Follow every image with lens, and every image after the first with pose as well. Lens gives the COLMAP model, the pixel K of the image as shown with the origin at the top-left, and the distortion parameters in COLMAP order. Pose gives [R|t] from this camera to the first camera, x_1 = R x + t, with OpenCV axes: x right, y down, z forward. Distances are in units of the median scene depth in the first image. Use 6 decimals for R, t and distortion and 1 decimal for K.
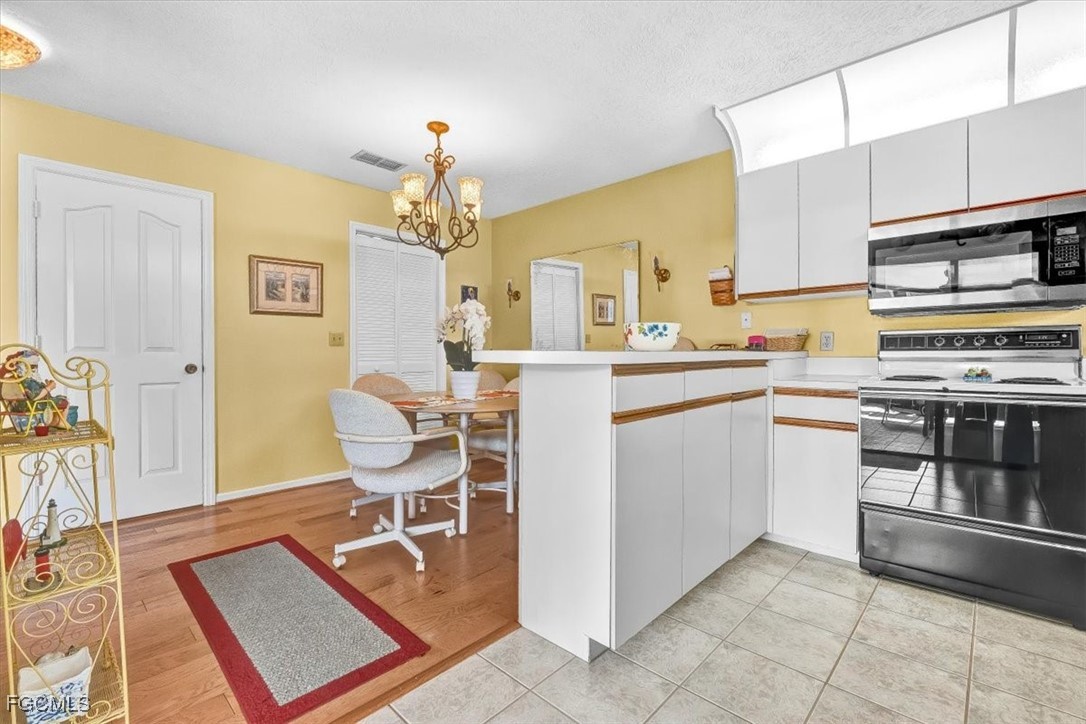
lens RADIAL K [[483.5, 0, 541.6], [0, 483.5, 357.5], [0, 0, 1]] dist [-0.002717, 0.000386]
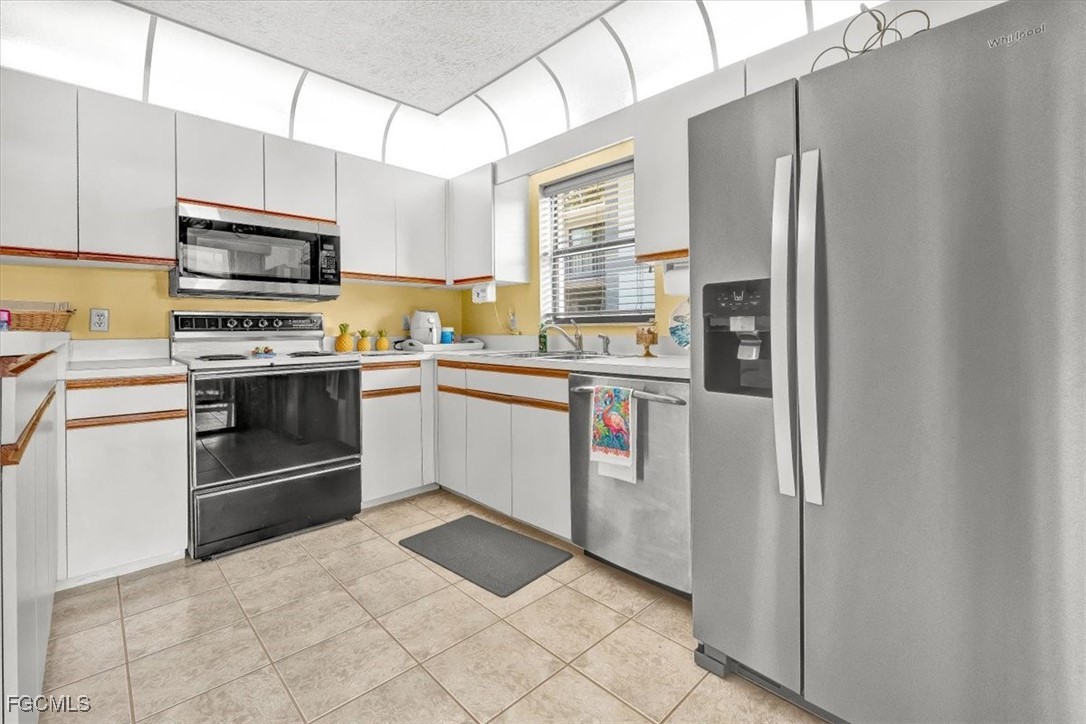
lens RADIAL K [[483.5, 0, 551.9], [0, 483.5, 331.6], [0, 0, 1]] dist [-0.002717, 0.000386]
pose [[0.021104, 0.001089, 0.999777, -0.265505], [0.015463, 0.999879, -0.001416, -0.001033], [-0.999658, 0.015490, 0.021085, 0.259778]]
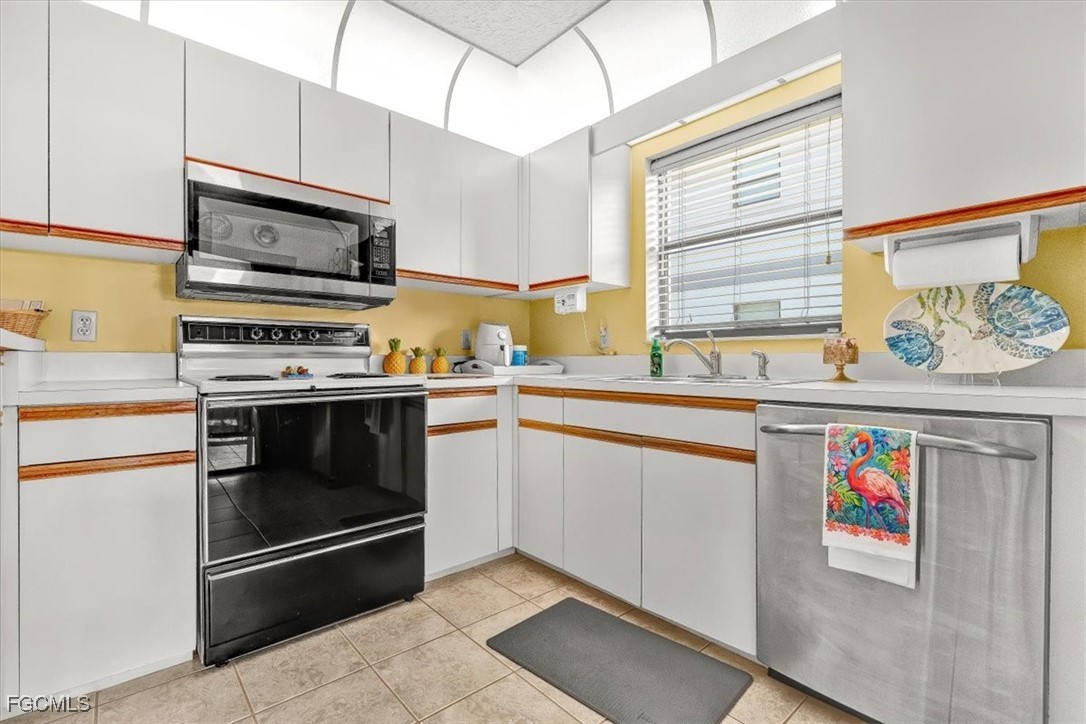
lens RADIAL K [[483.5, 0, 532.0], [0, 483.5, 363.6], [0, 0, 1]] dist [-0.002717, 0.000386]
pose [[0.074351, 0.003128, 0.997227, 0.034485], [0.009777, 0.999945, -0.003865, 0.026799], [-0.997184, 0.010038, 0.074317, 0.484280]]
